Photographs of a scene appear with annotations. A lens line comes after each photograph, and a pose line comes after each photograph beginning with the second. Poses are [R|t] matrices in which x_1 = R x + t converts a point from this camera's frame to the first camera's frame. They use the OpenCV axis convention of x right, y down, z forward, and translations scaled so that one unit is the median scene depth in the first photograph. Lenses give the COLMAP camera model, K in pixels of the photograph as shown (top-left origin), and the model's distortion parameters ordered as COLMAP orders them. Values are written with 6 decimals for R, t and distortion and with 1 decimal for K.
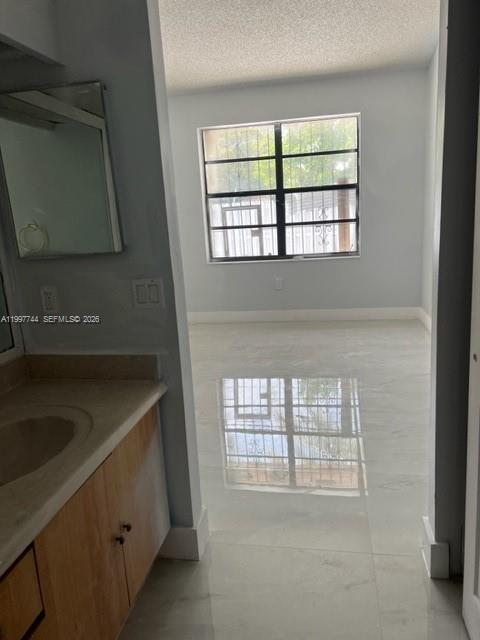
lens RADIAL K [[508.0, 0, 240.0], [0, 508.0, 320.0], [0, 0, 1]] dist [-0.002349, -0.003741]
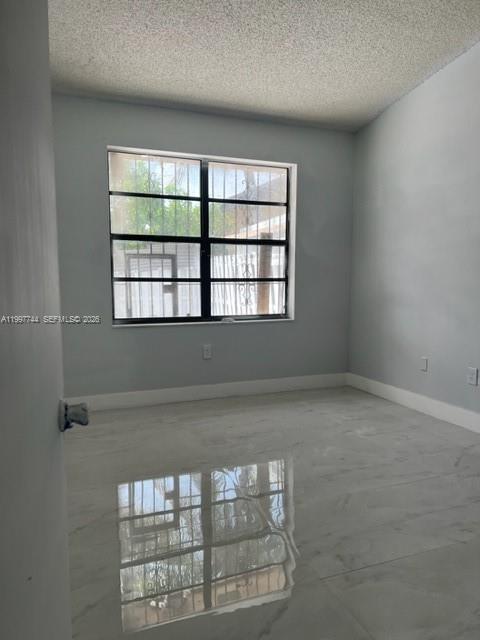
lens RADIAL K [[495.3, 0, 240.0], [0, 495.3, 320.0], [0, 0, 1]] dist [0.049611, -0.003450]
pose [[0.834932, 0.014140, 0.550172, -0.307340], [0.059430, 0.991508, -0.115674, -0.025802], [-0.547136, 0.129276, 0.827001, 0.305145]]
